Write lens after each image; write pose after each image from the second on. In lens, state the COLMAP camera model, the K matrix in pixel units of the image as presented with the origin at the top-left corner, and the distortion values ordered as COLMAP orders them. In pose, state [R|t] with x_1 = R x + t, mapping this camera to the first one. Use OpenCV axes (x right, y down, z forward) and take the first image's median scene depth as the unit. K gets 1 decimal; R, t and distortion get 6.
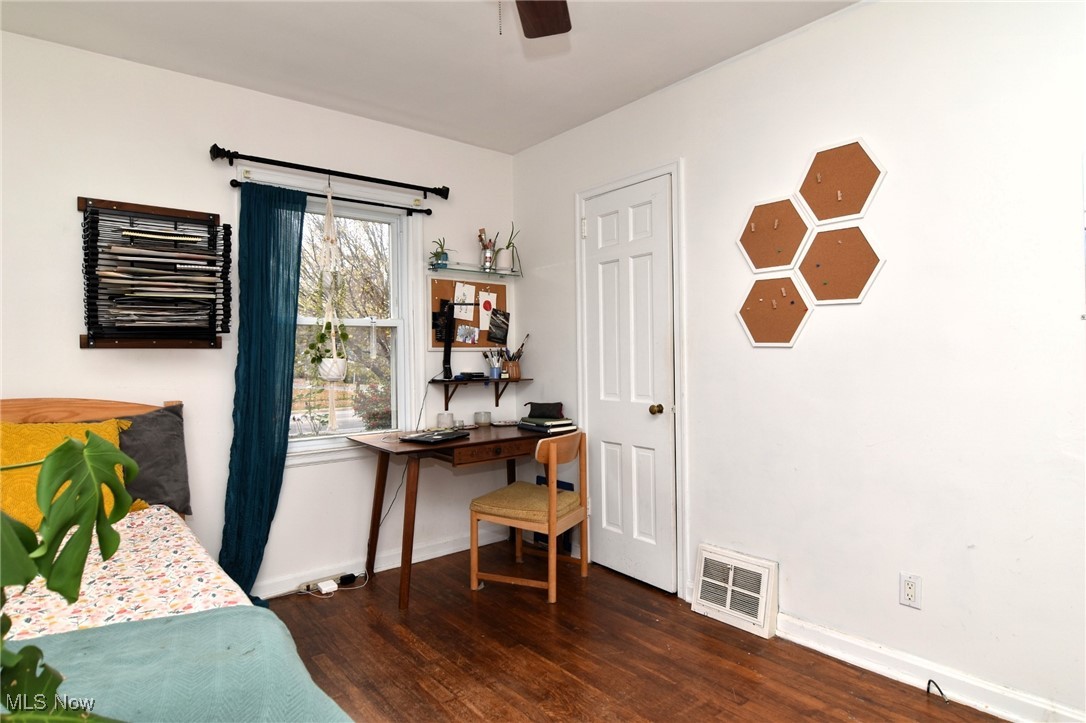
lens RADIAL K [[596.0, 0, 543.0], [0, 596.0, 361.5], [0, 0, 1]] dist [-0.002707, -0.010739]
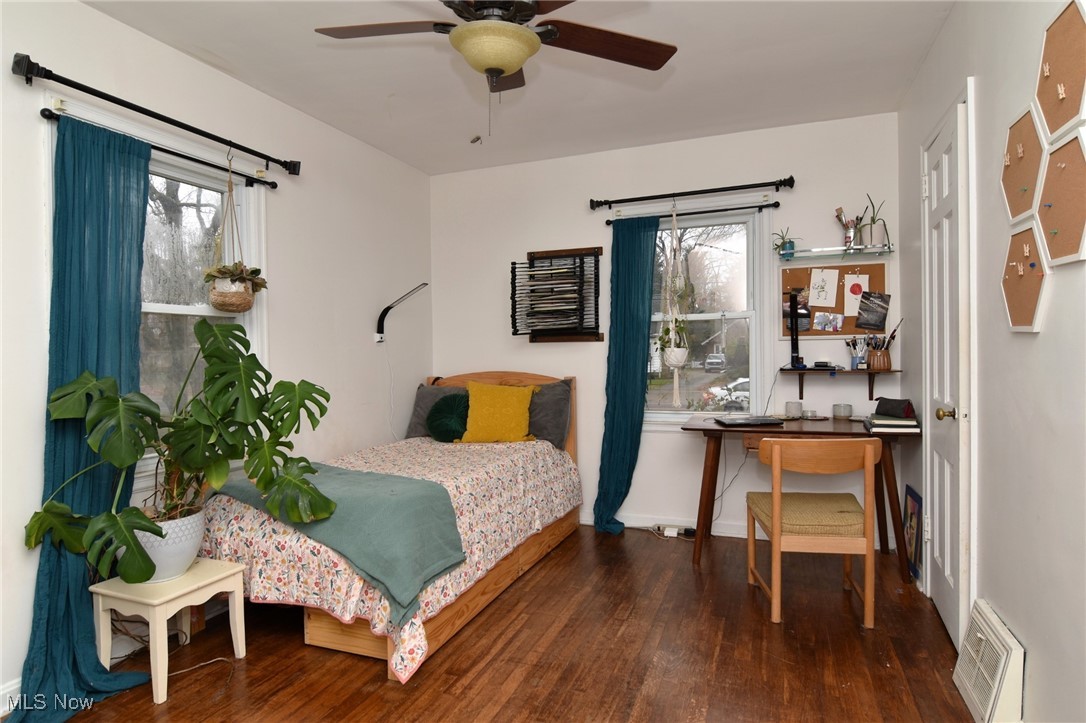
lens RADIAL K [[596.0, 0, 543.0], [0, 596.0, 361.5], [0, 0, 1]] dist [-0.002707, -0.010739]
pose [[0.494805, 0.019178, -0.868792, 0.497571], [0.003285, 0.999708, 0.023938, -0.006610], [0.868998, -0.014699, 0.494598, 0.137804]]
